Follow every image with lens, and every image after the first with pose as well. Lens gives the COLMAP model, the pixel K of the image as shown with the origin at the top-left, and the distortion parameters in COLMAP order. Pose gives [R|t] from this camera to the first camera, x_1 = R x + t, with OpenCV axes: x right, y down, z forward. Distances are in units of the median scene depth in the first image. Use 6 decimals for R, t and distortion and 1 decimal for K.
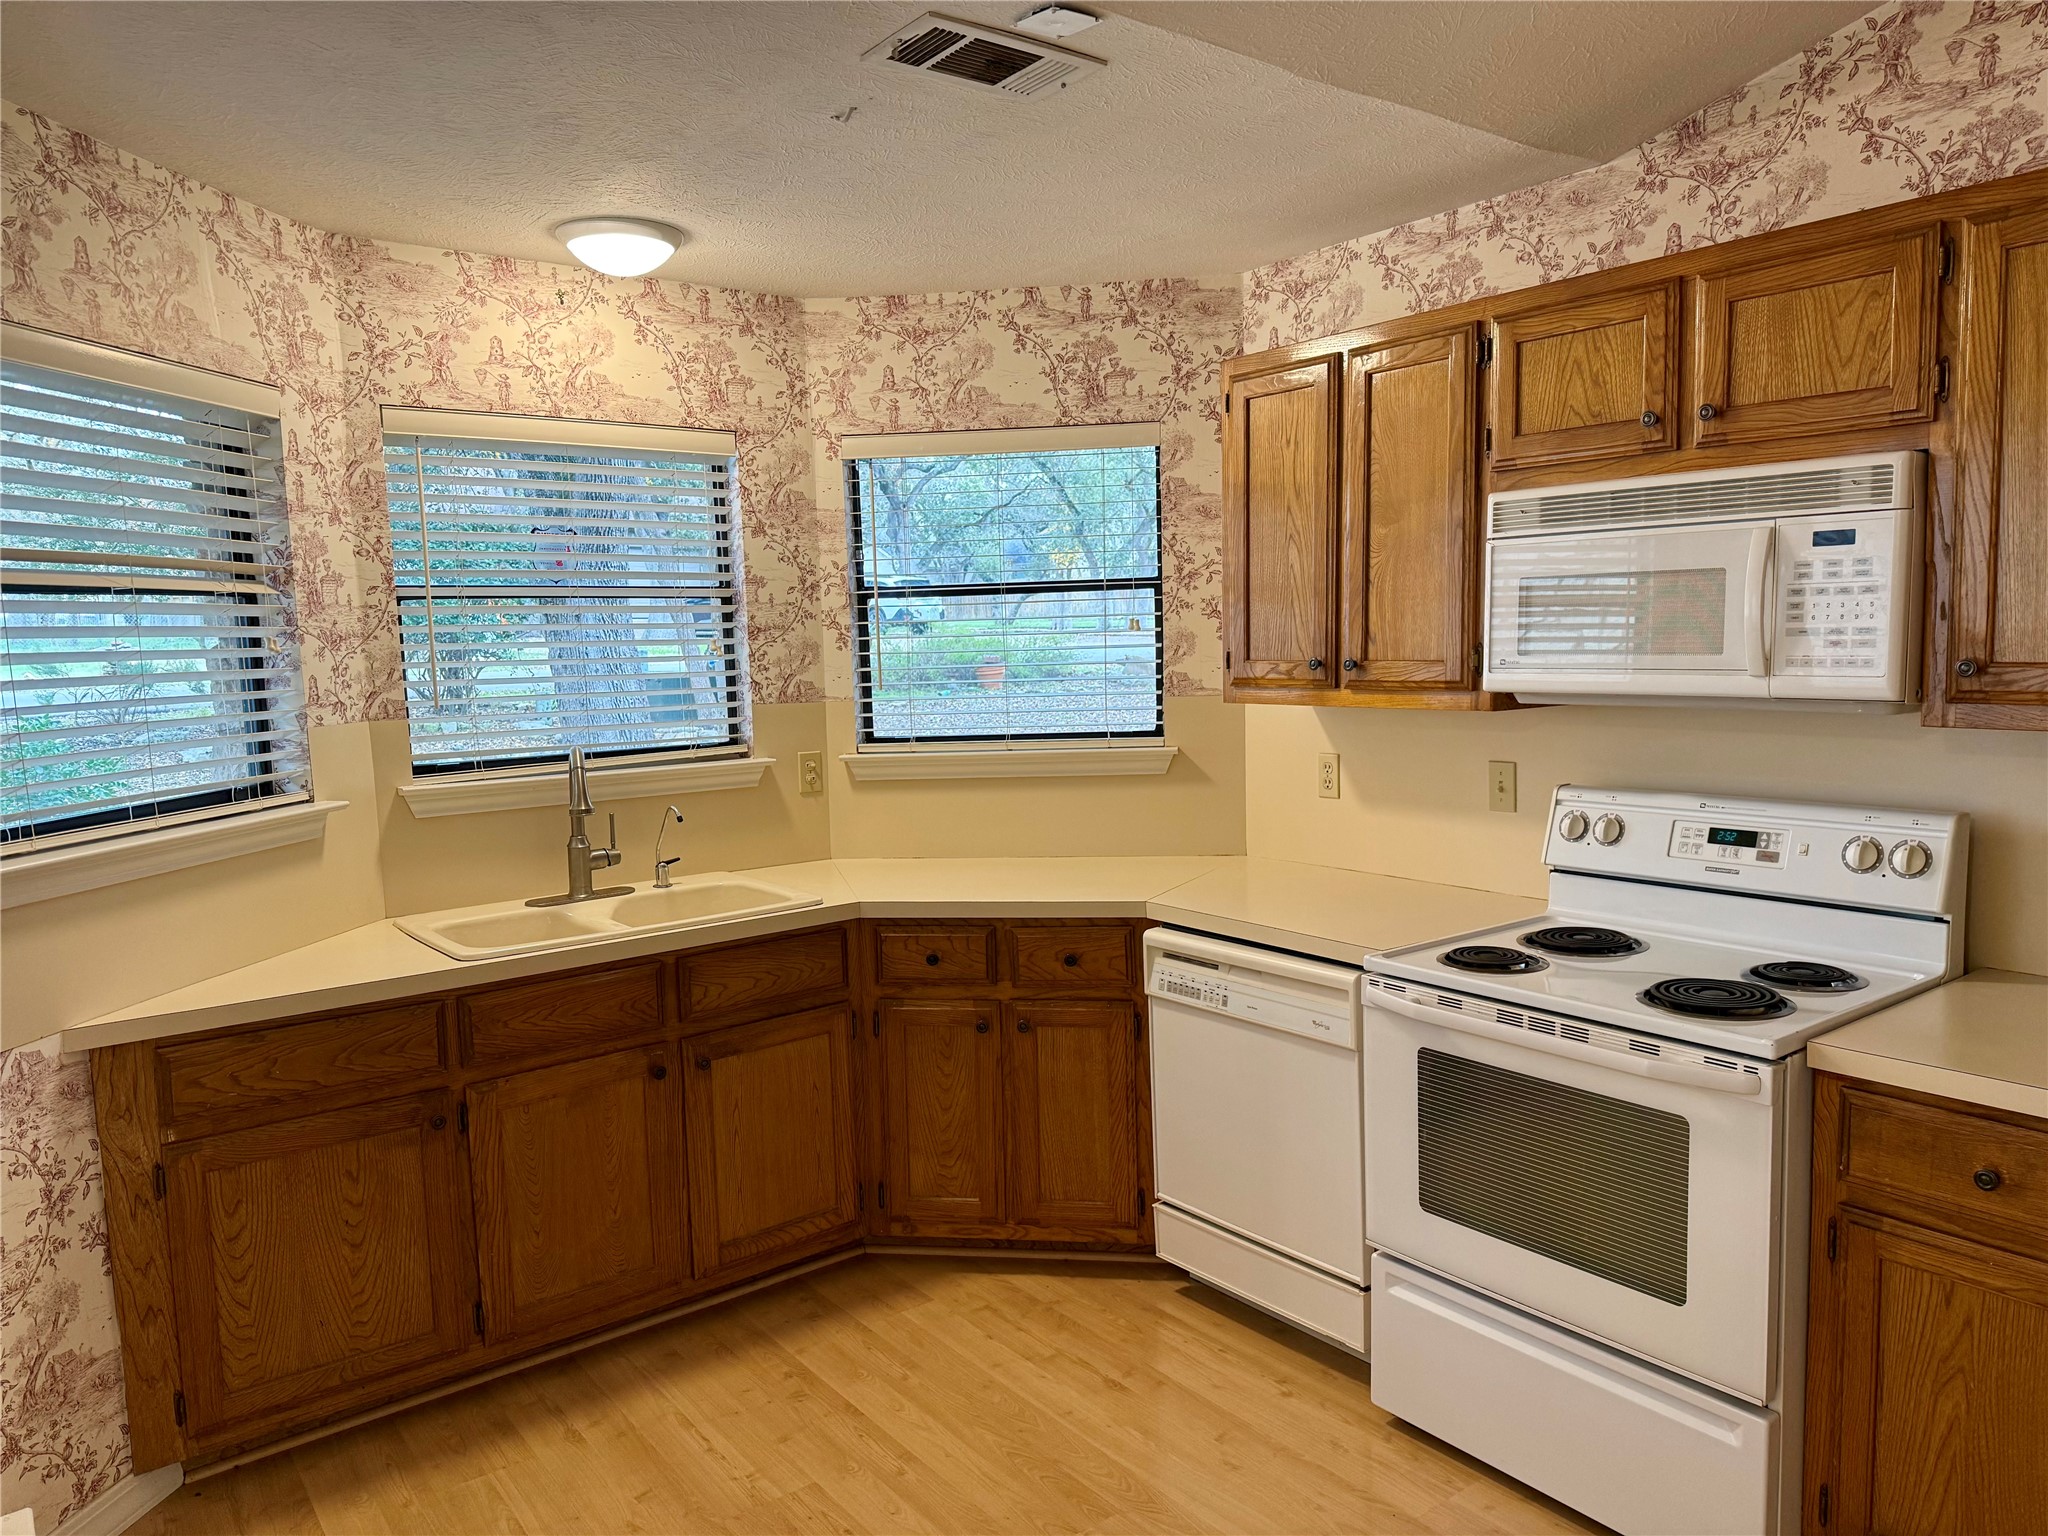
lens RADIAL K [[1427.2, 0, 1024.2], [0, 1427.2, 777.8], [0, 0, 1]] dist [-0.001073, -0.018422]
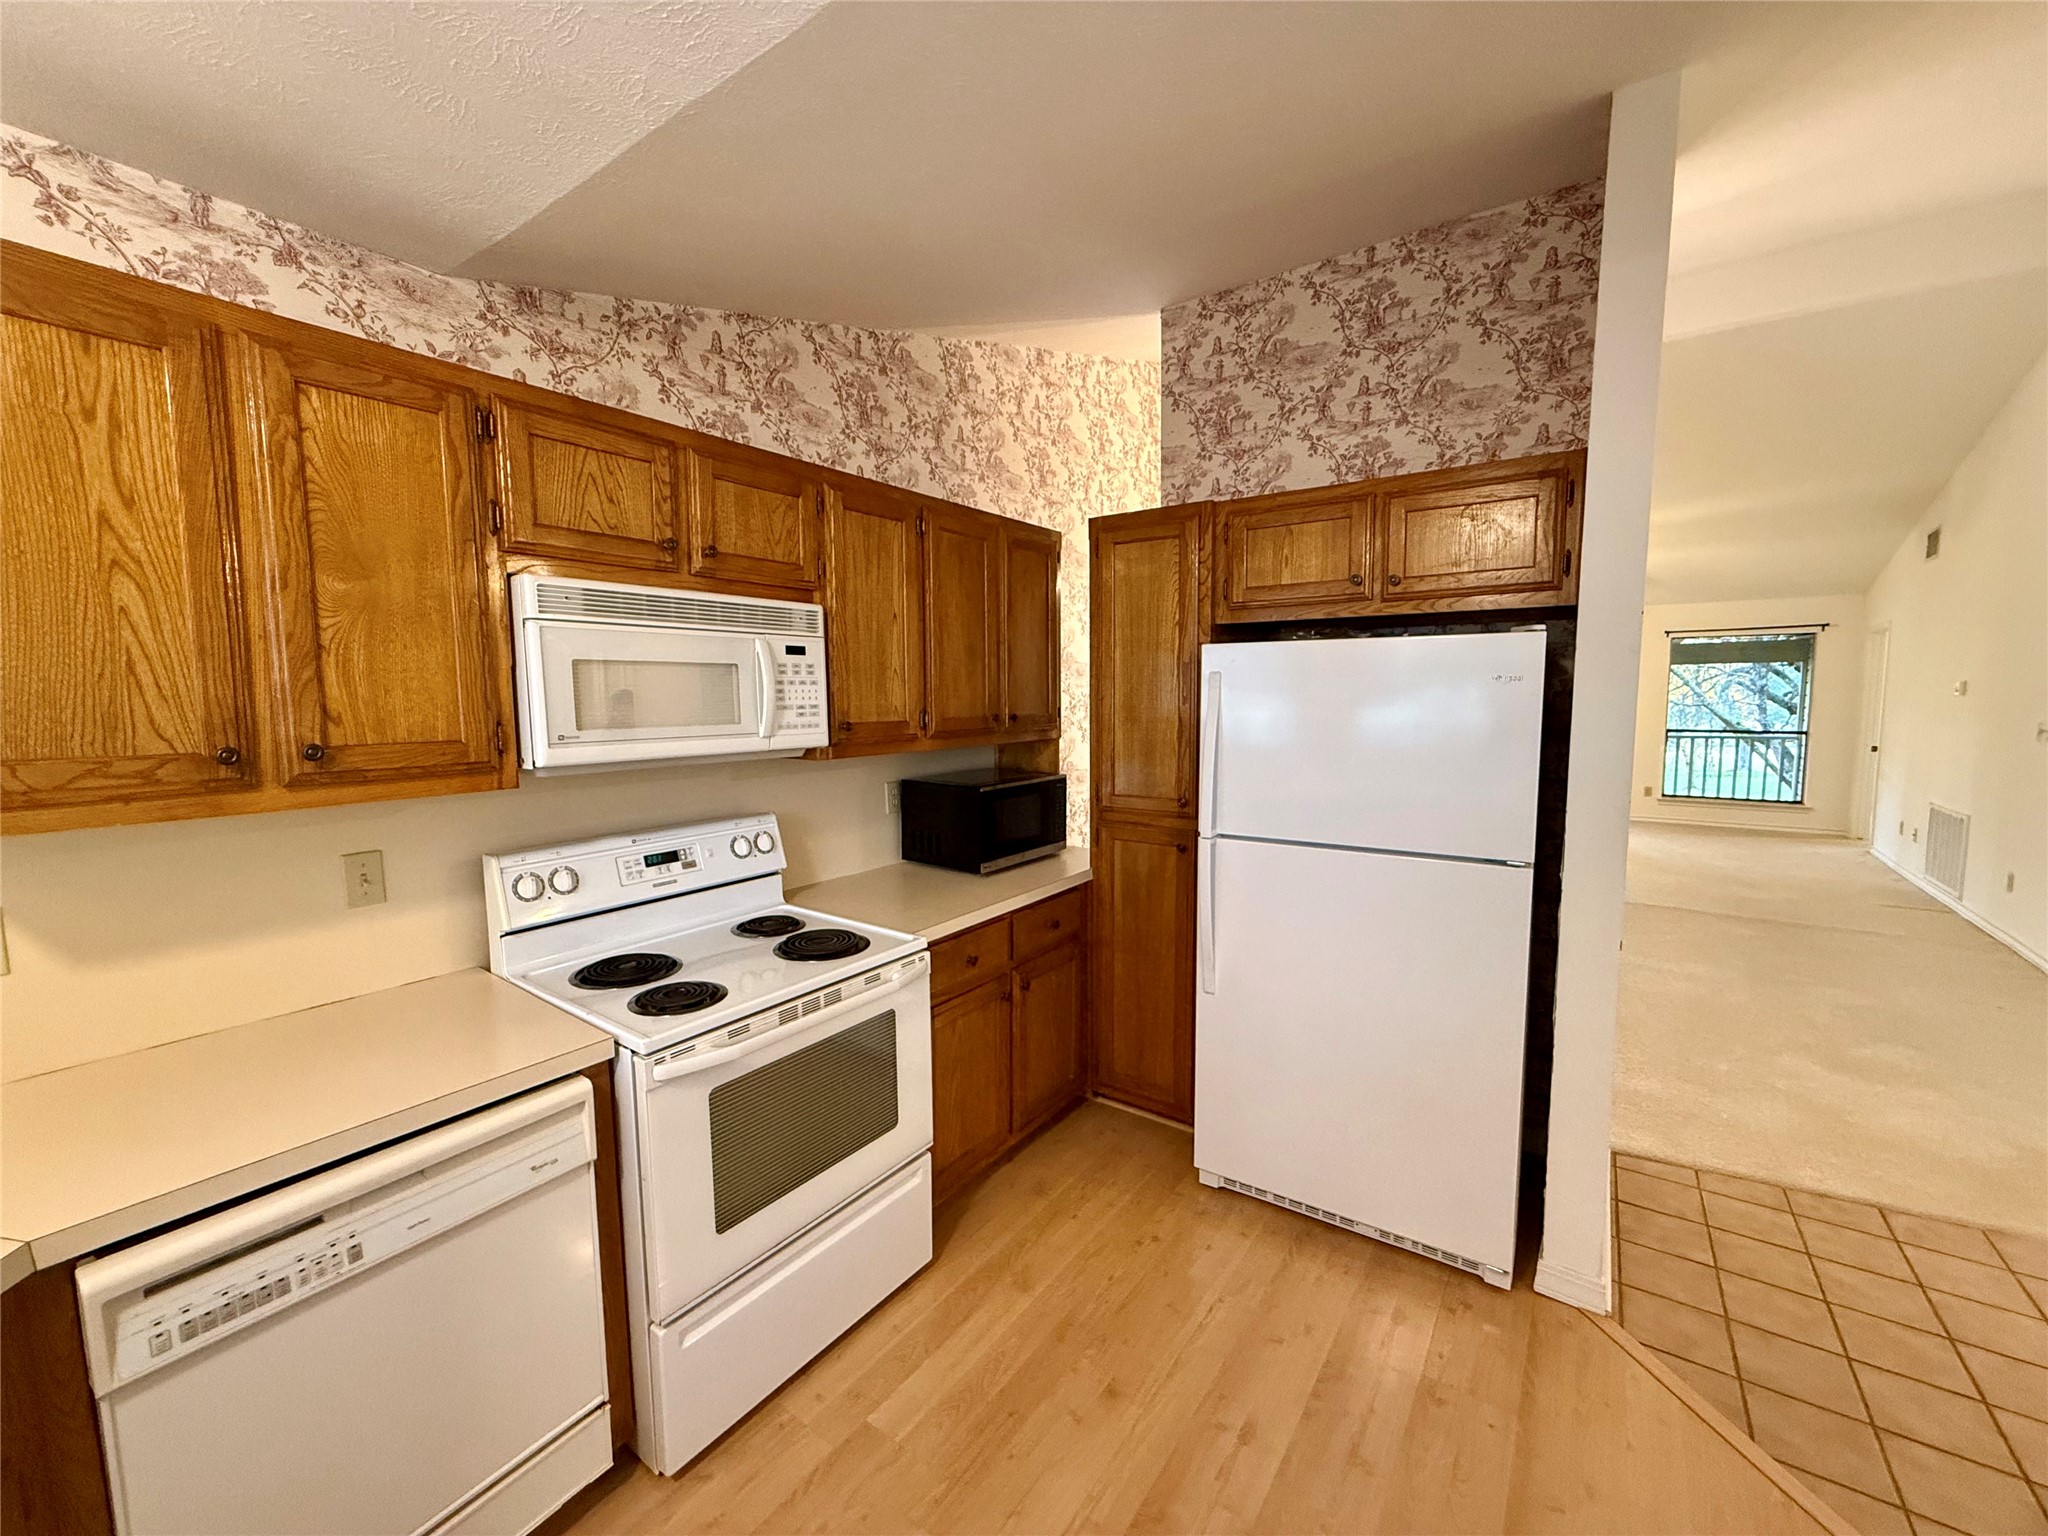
lens RADIAL K [[812.6, 0, 1021.0], [0, 812.6, 762.8], [0, 0, 1]] dist [-0.011629, 0.000575]
pose [[-0.310077, -0.053909, 0.949182, -0.364101], [0.113078, 0.989213, 0.093122, -0.087296], [-0.943963, 0.136206, -0.300636, 0.937227]]
